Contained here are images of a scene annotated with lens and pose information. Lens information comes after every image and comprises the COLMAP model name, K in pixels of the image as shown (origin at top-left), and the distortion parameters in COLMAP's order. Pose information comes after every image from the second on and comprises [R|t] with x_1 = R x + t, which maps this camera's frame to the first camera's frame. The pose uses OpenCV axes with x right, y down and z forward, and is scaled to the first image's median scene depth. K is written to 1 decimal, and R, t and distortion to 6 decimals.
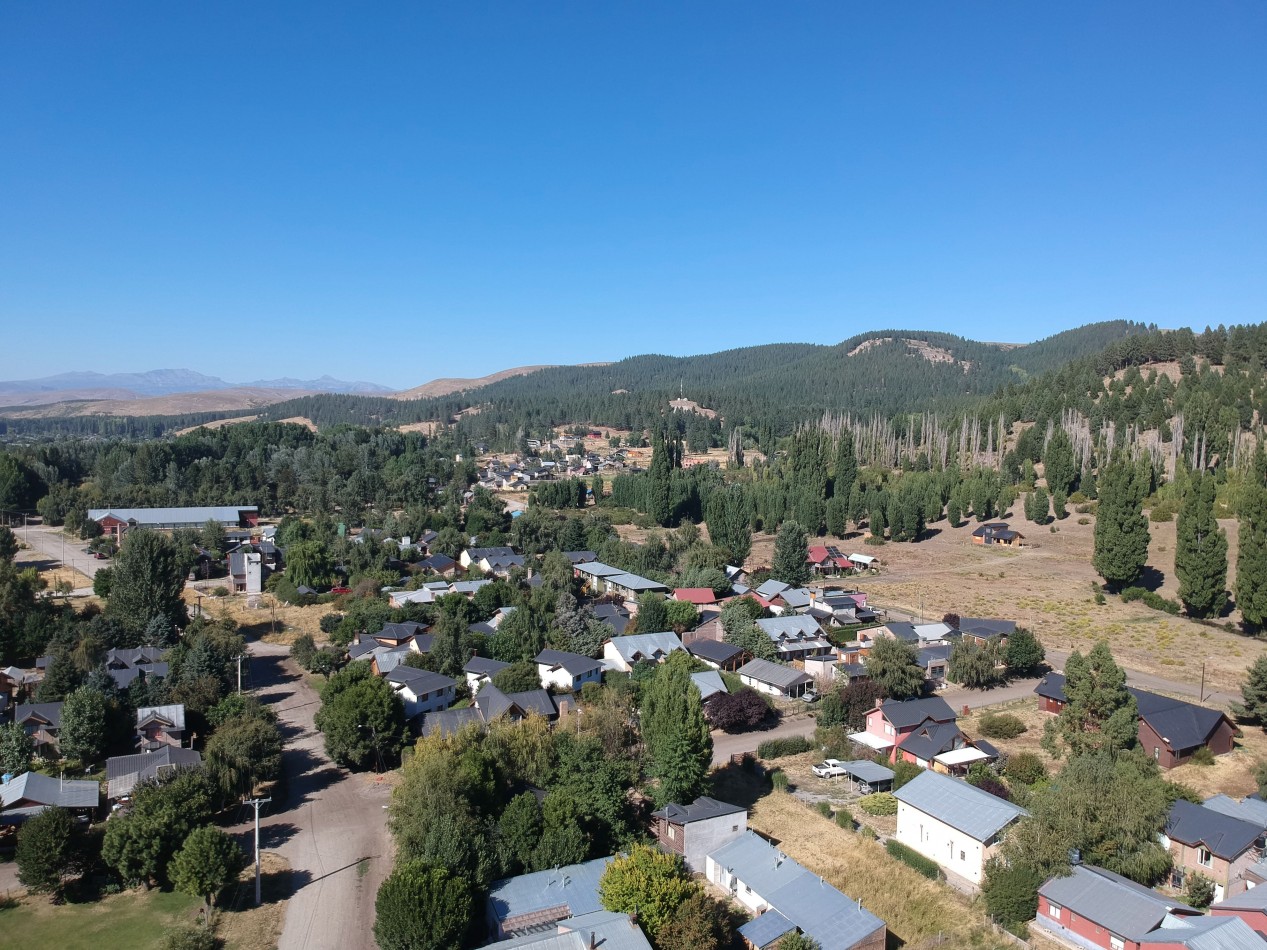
lens RADIAL K [[932.0, 0, 636.5], [0, 932.0, 476.1], [0, 0, 1]] dist [0.068257, -0.137842]
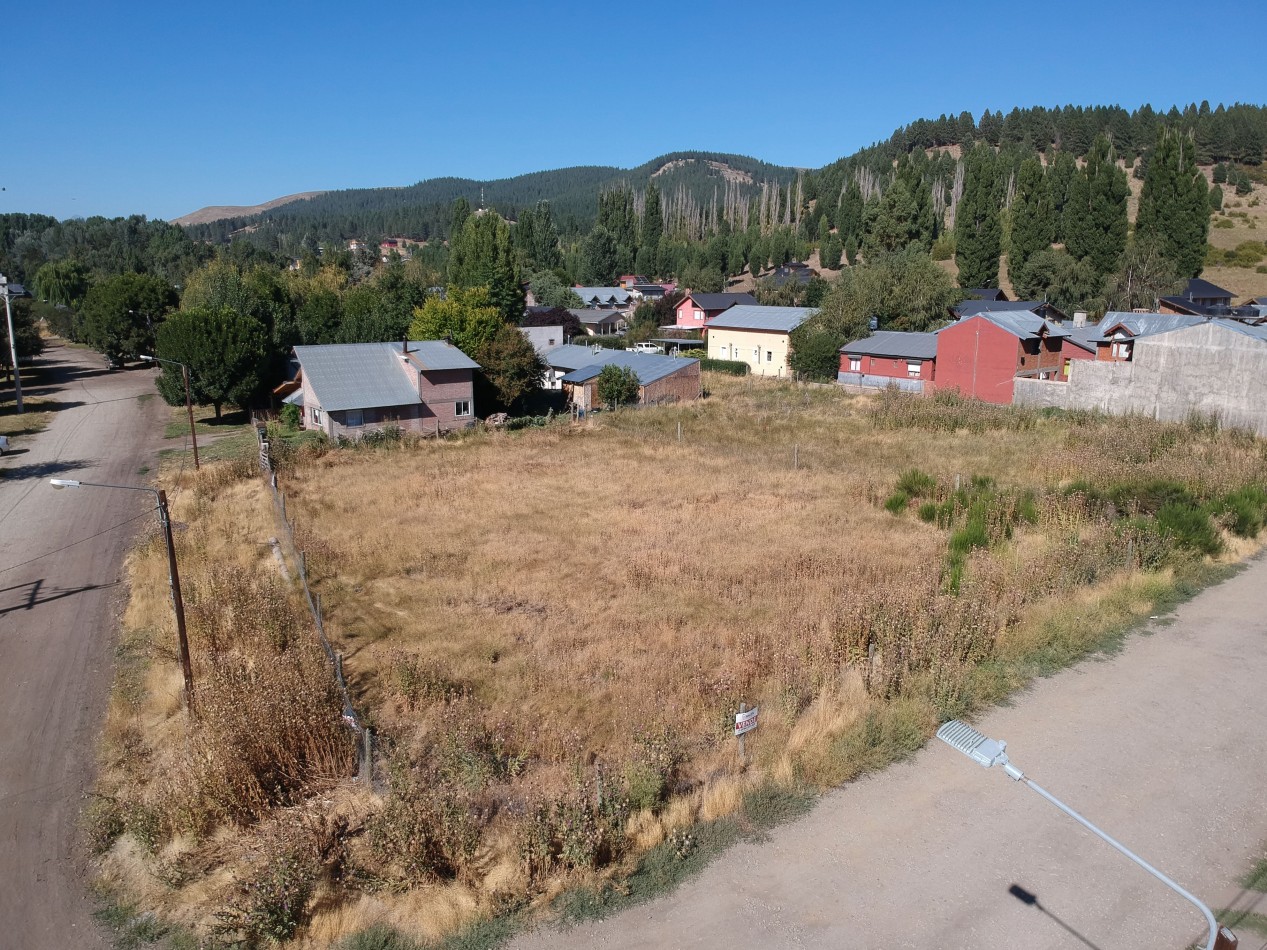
lens RADIAL K [[930.8, 0, 636.3], [0, 930.8, 473.2], [0, 0, 1]] dist [0.078828, -0.151666]
pose [[0.978987, -0.054174, 0.196595, -0.006662], [0.020878, 0.985628, 0.167635, 0.298717], [-0.202851, -0.160008, 0.966048, 0.008678]]
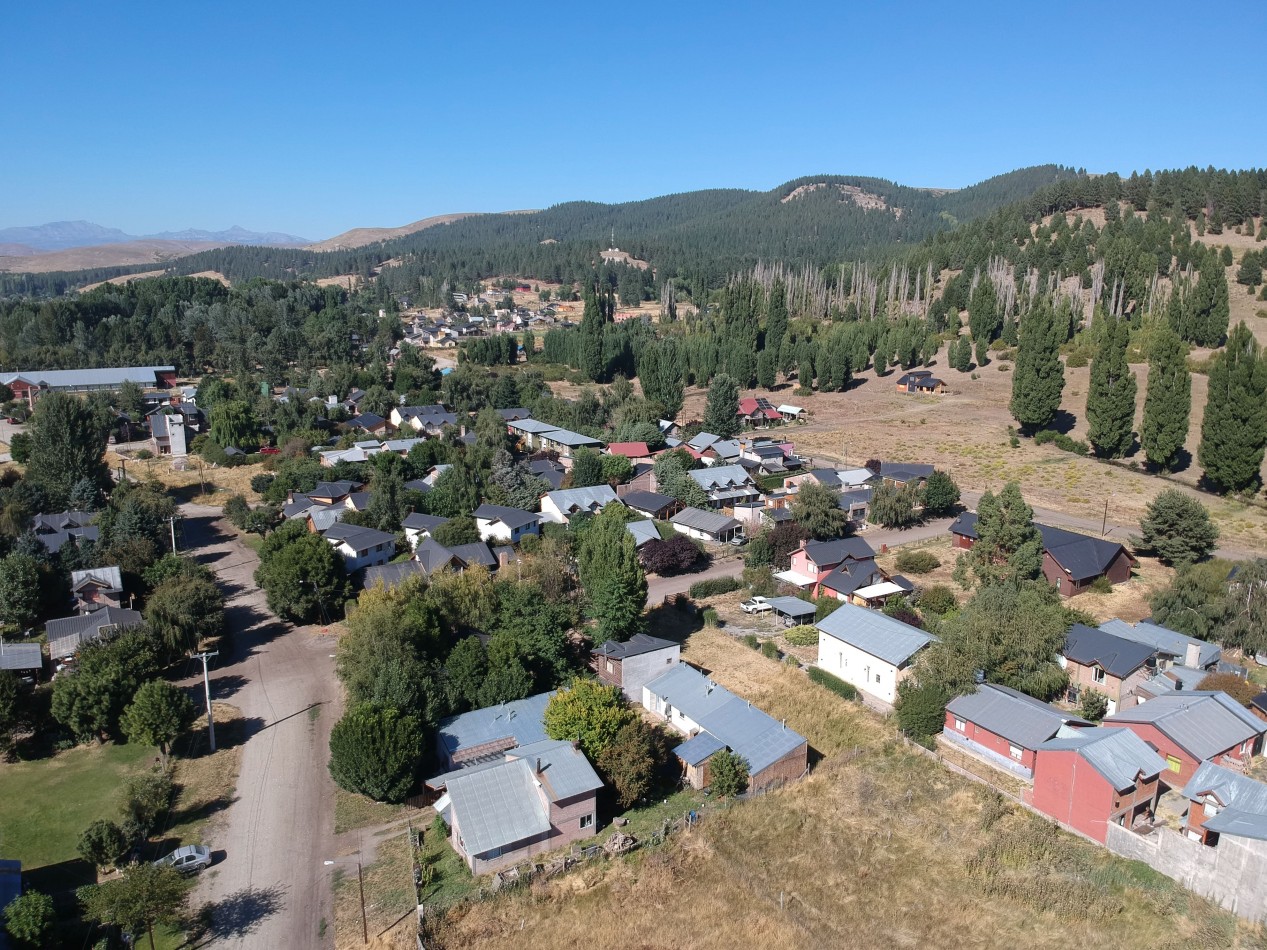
lens RADIAL K [[932.0, 0, 636.5], [0, 932.0, 476.1], [0, 0, 1]] dist [0.068257, -0.137842]
pose [[0.997256, -0.024047, 0.070020, -0.001334], [0.012933, 0.987822, 0.155051, 0.000815], [-0.072896, -0.153720, 0.985422, -0.009984]]
